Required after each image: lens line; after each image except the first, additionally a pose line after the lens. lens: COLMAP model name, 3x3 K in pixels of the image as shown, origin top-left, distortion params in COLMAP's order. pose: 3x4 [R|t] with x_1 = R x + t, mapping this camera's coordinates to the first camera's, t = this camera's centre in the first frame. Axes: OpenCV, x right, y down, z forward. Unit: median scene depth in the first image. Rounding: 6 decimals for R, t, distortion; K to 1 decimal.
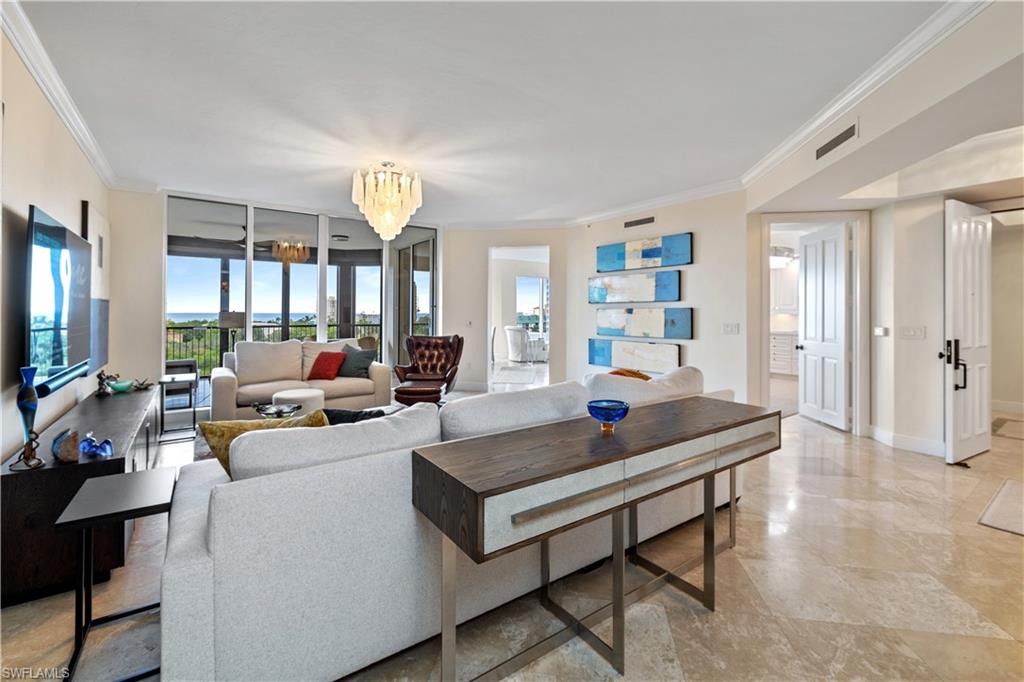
lens RADIAL K [[438.3, 0, 507.0], [0, 438.3, 320.0], [0, 0, 1]] dist [-0.003131, -0.000685]
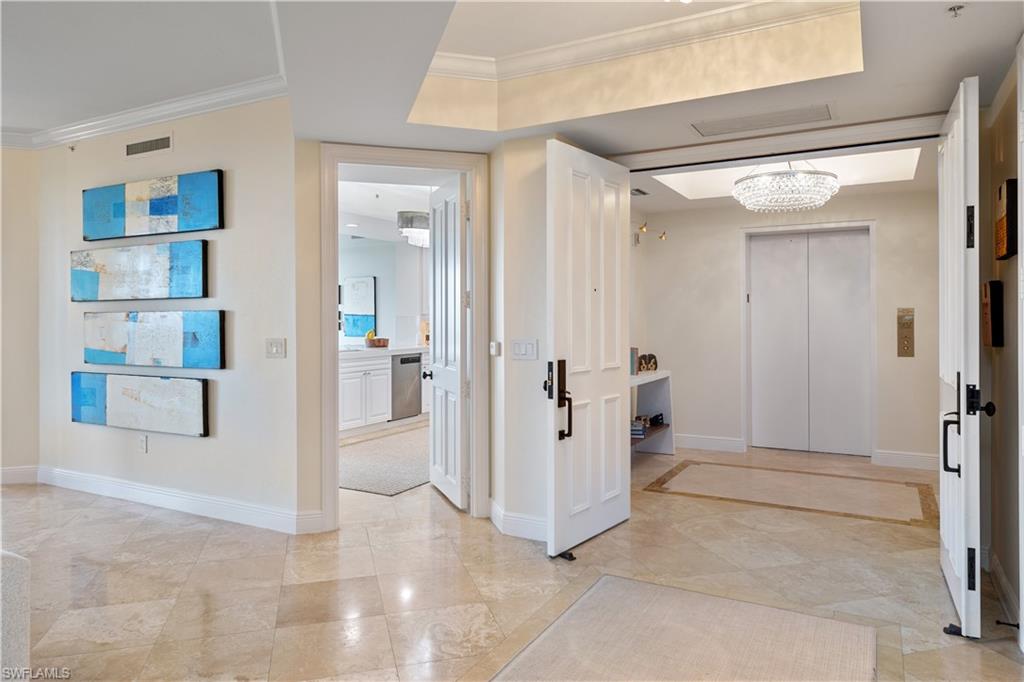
lens RADIAL K [[671.3, 0, 513.1], [0, 671.3, 334.4], [0, 0, 1]] dist [0.005556, -0.000818]
pose [[0.901748, -0.016296, 0.431955, 0.374729], [0.012222, 0.999851, 0.012207, -0.004130], [-0.432089, -0.005728, 0.901813, 0.099979]]
